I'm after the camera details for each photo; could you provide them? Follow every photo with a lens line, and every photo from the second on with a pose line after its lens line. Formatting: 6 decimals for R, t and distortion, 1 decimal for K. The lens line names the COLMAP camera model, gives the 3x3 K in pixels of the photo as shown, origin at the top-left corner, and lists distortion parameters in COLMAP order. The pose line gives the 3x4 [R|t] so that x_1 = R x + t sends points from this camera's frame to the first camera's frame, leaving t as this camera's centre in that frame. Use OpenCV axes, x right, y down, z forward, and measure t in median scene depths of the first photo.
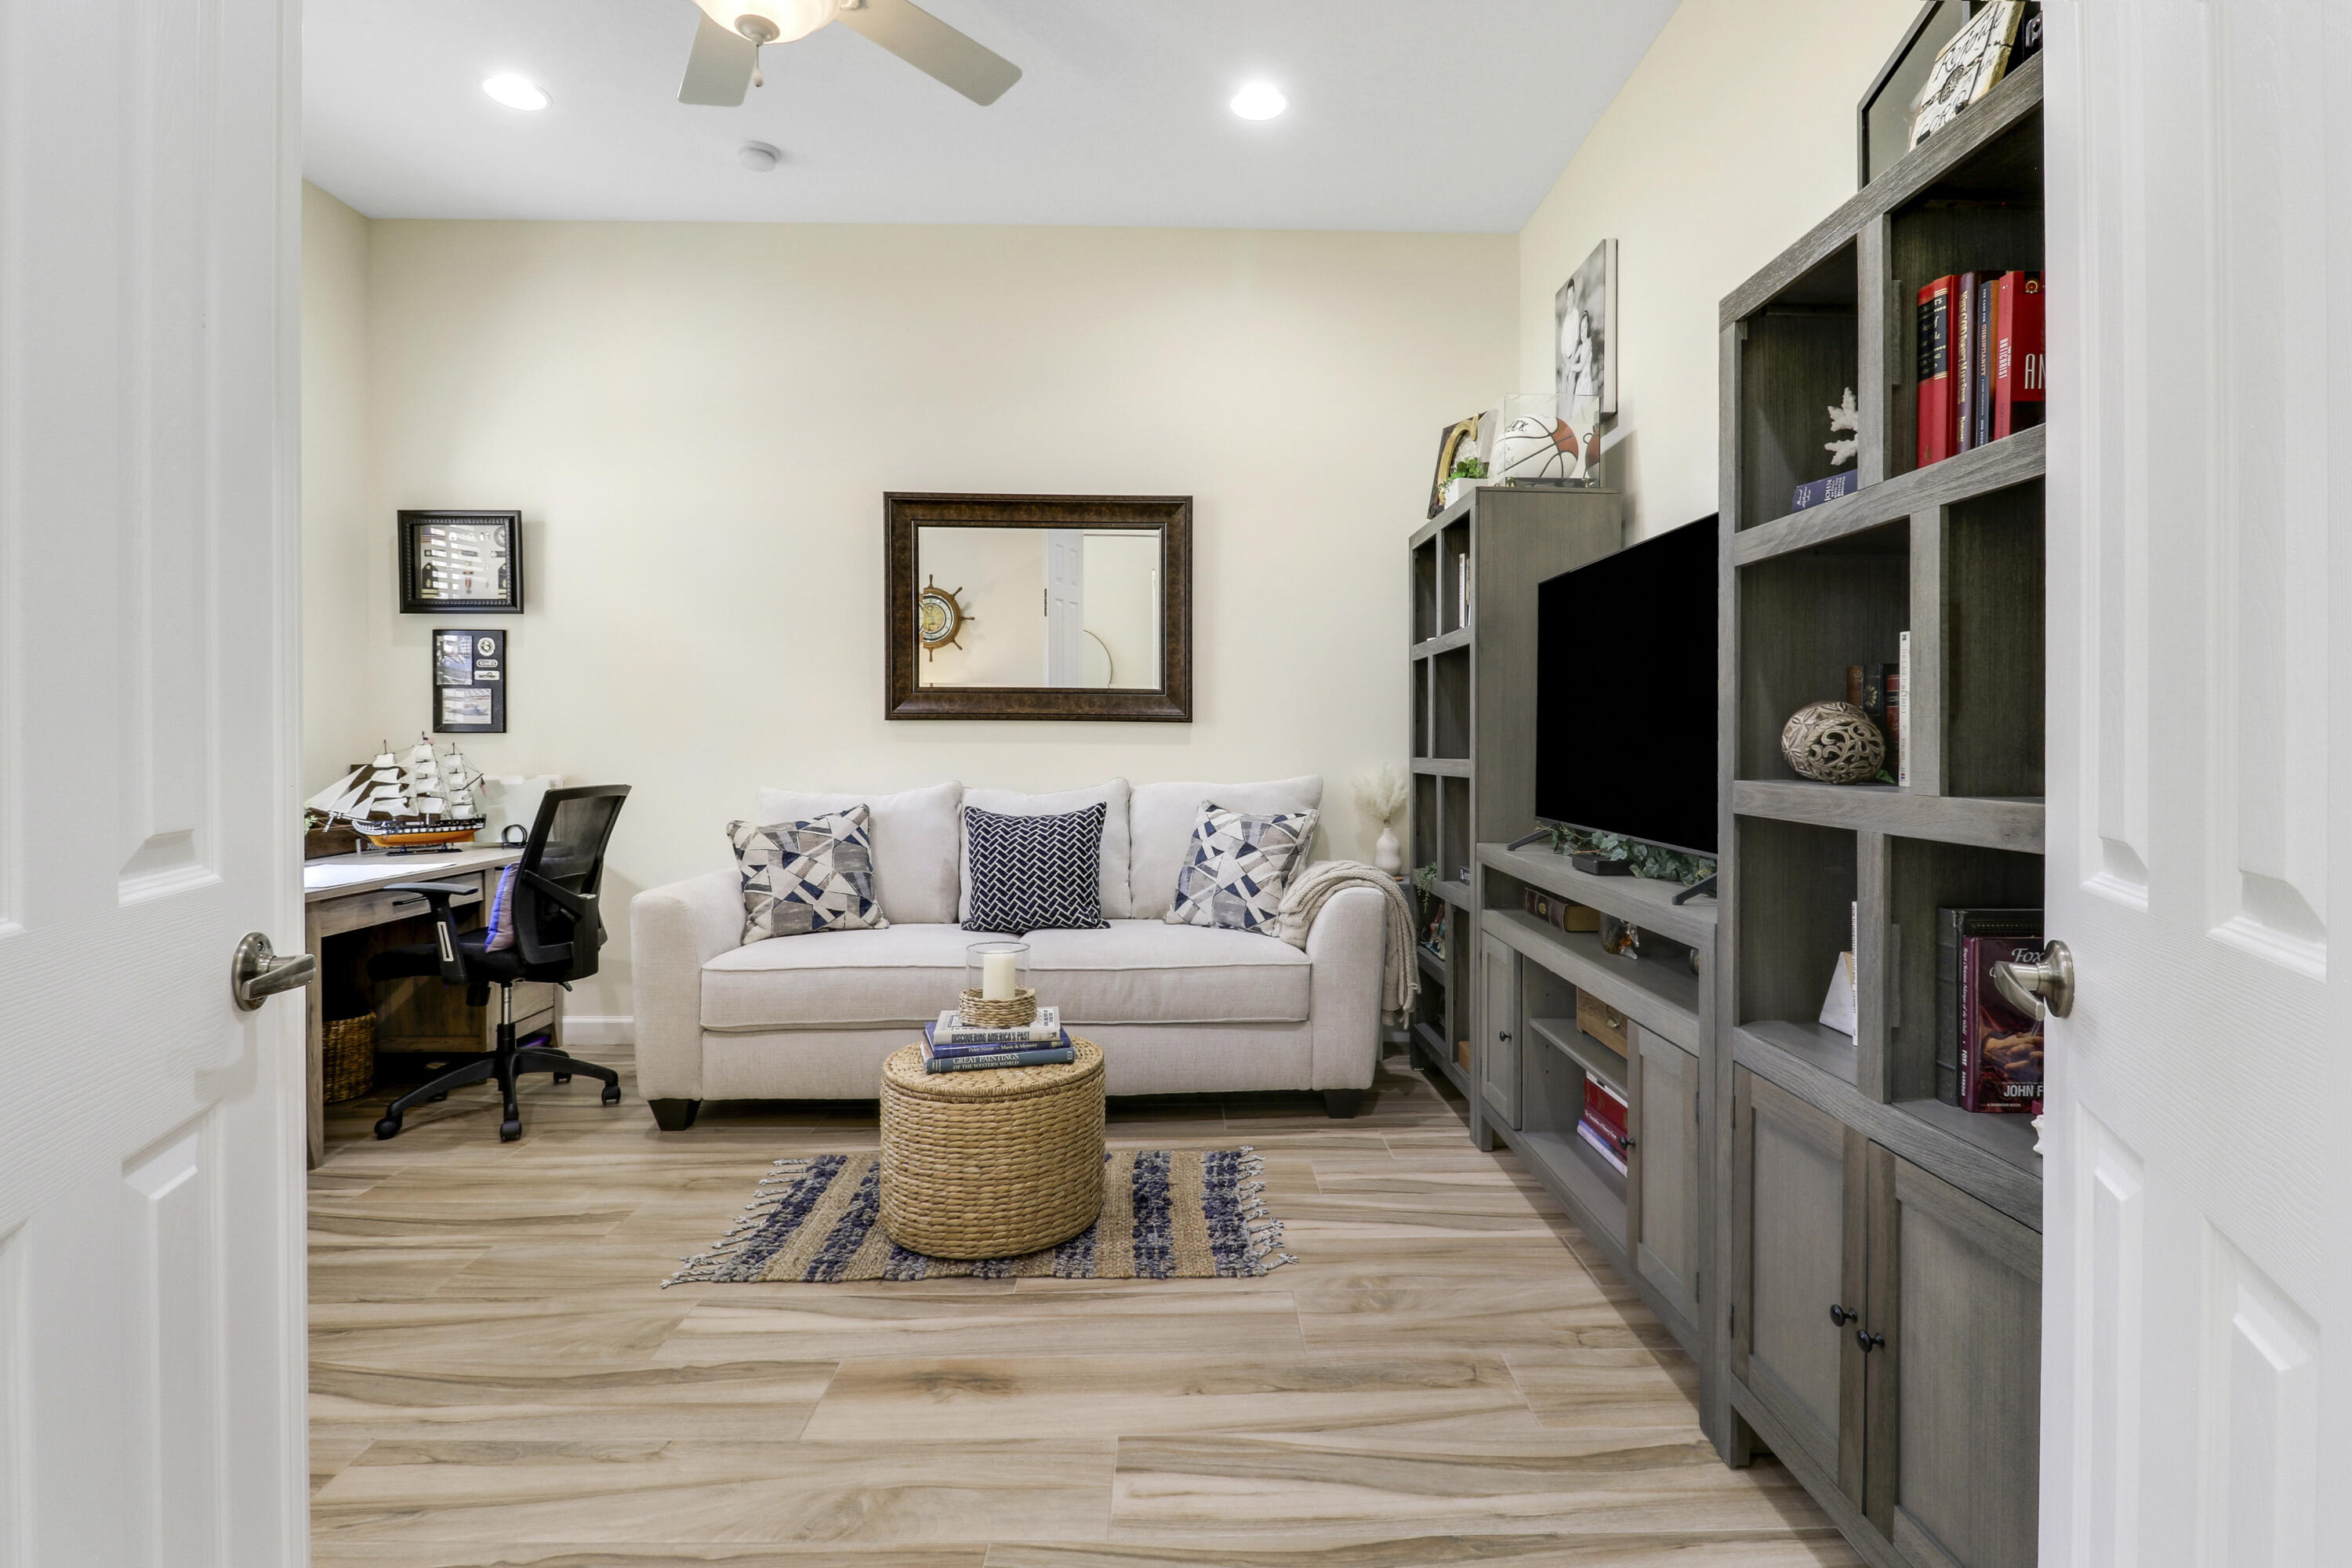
lens RADIAL K [[1181.5, 0, 1175.9], [0, 1181.5, 736.8], [0, 0, 1]] dist [0.035835, 0.000103]
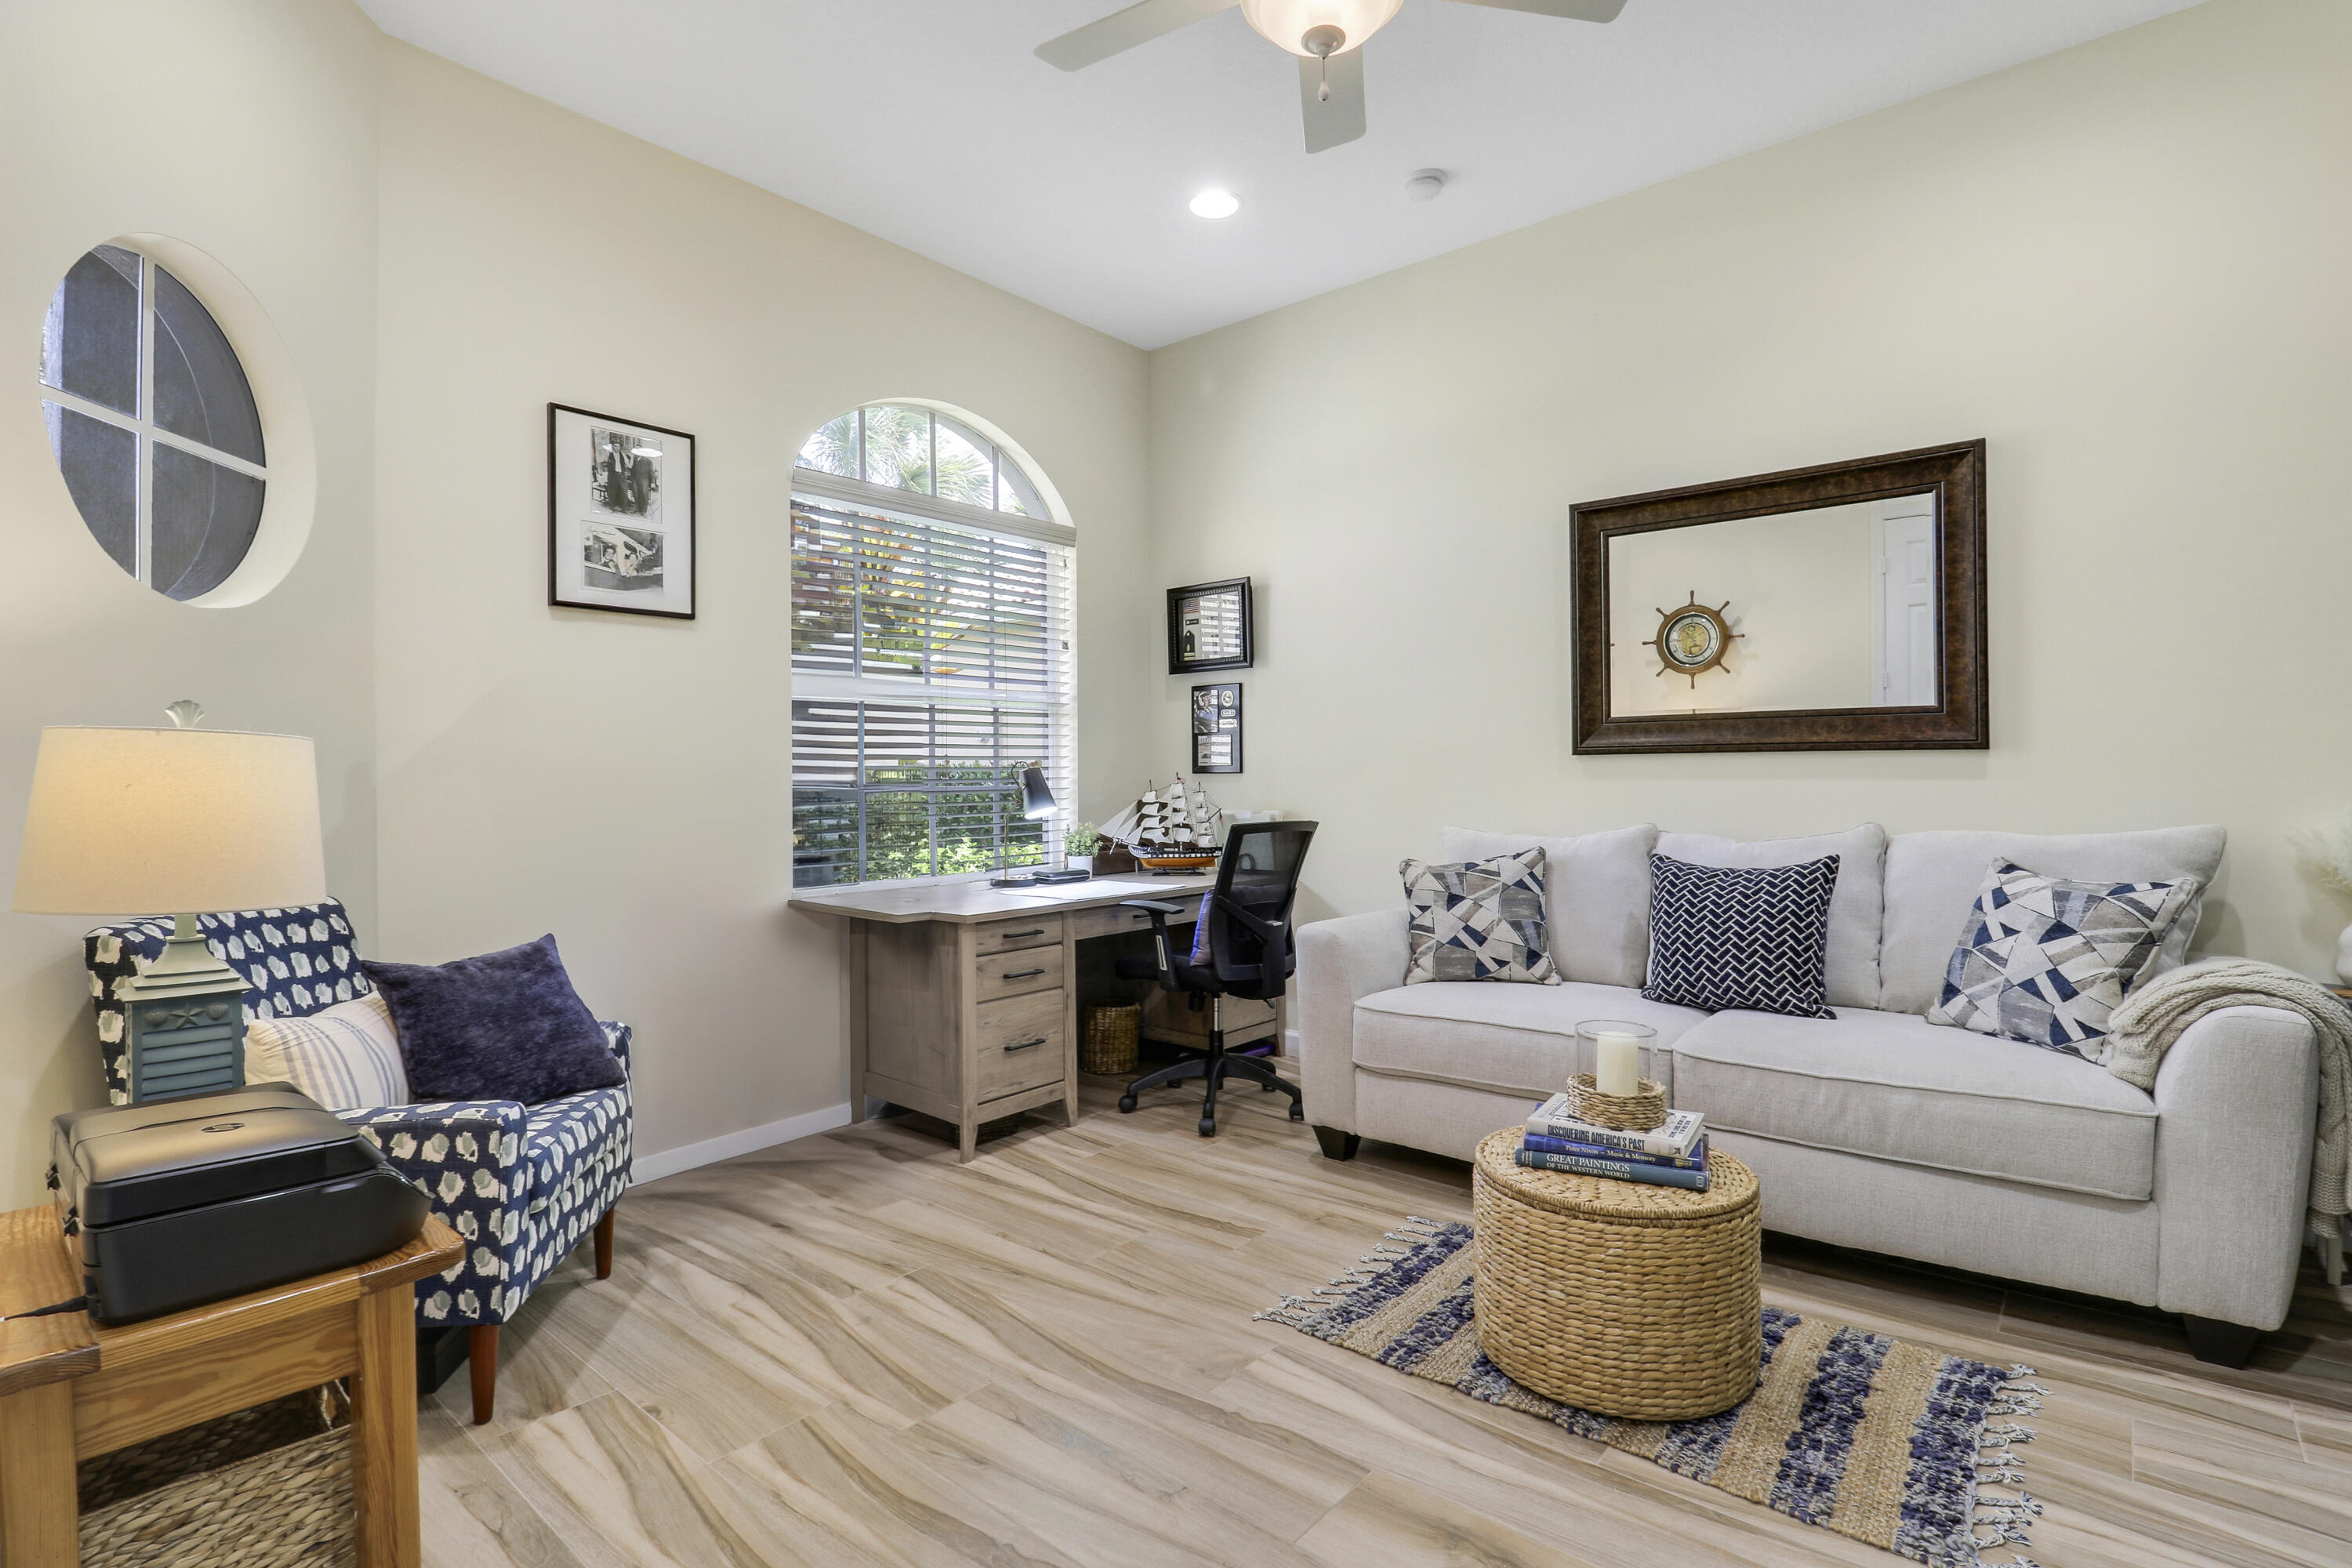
lens RADIAL K [[1131.6, 0, 1172.8], [0, 1131.6, 772.7], [0, 0, 1]] dist [0.032142, -0.028927]
pose [[0.755337, -0.009965, -0.655260, 0.110998], [0.009645, 0.999945, -0.004090, 0.000354], [0.655265, -0.003231, 0.755392, 0.163755]]
